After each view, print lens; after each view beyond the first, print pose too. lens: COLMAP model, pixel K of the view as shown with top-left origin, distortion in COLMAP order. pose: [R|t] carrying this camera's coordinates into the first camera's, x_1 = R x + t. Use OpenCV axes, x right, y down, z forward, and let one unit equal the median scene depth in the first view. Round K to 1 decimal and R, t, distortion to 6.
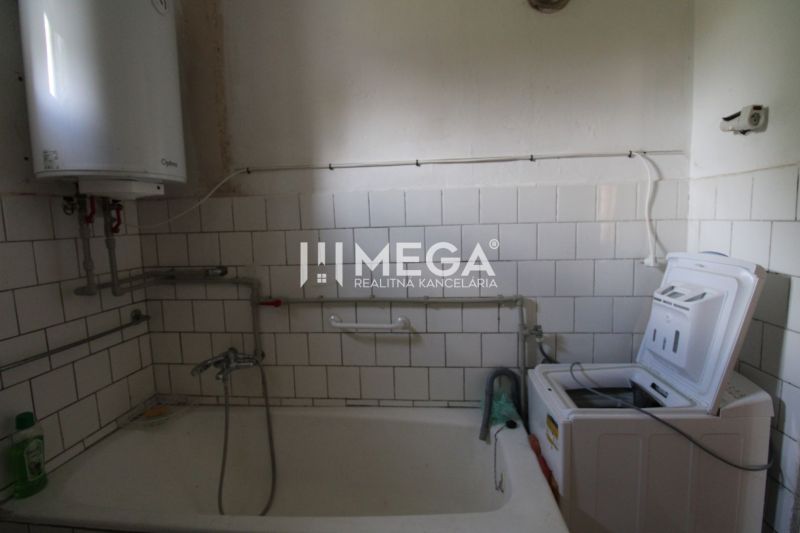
lens RADIAL K [[369.2, 0, 399.0], [0, 369.2, 261.2], [0, 0, 1]] dist [0.001159, -0.011330]
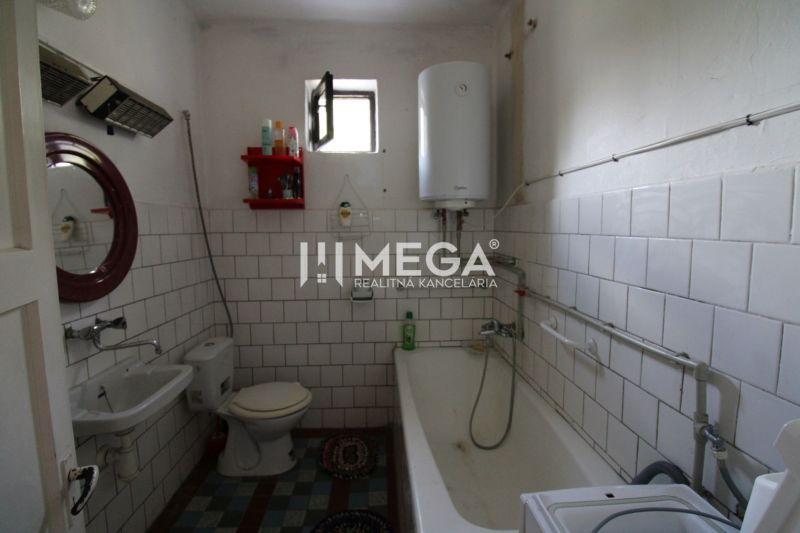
lens RADIAL K [[369.2, 0, 399.0], [0, 369.2, 261.2], [0, 0, 1]] dist [0.001159, -0.011330]
pose [[0.150215, 0.121214, -0.981195, 0.776367], [-0.095602, 0.989585, 0.107614, -0.080889], [0.984020, 0.077639, 0.160239, 0.408266]]
